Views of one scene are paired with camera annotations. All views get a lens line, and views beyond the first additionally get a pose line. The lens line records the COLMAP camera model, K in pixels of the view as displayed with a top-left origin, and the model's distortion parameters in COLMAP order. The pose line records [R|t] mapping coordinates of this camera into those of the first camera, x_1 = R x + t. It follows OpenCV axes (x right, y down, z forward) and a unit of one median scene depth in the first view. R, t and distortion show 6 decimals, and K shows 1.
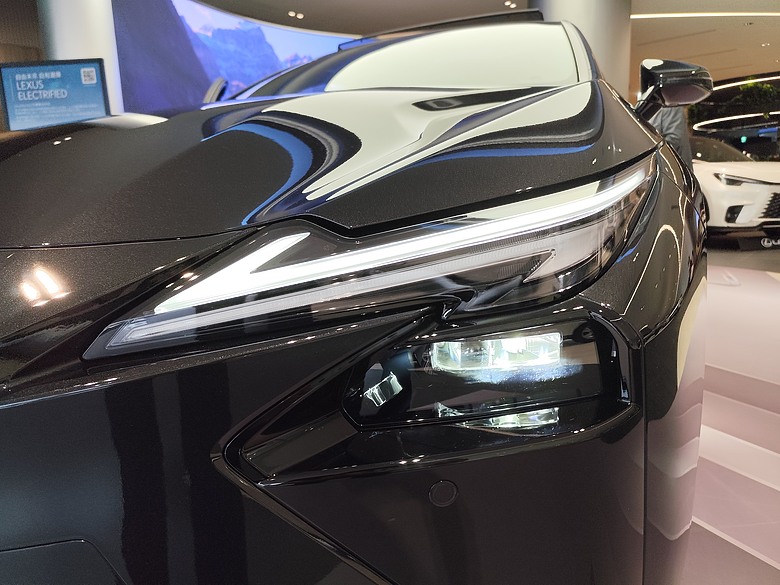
lens RADIAL K [[522.5, 0, 388.3], [0, 522.5, 292.9], [0, 0, 1]] dist [-0.007646, -0.002605]
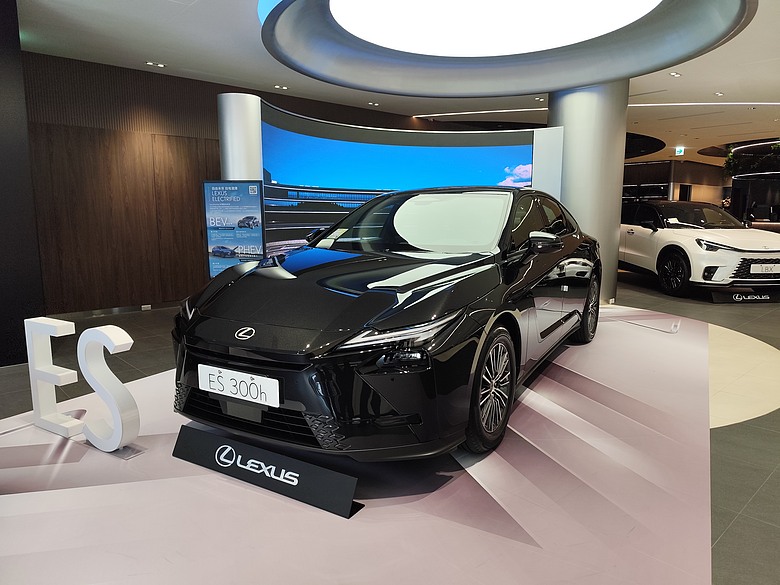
lens RADIAL K [[522.5, 0, 391.5], [0, 522.5, 293.2], [0, 0, 1]] dist [-0.007646, -0.002605]
pose [[0.992017, 0.055403, -0.113283, 0.048669], [-0.058426, 0.998014, -0.023536, -0.030042], [0.111754, 0.029967, 0.993284, -0.334217]]
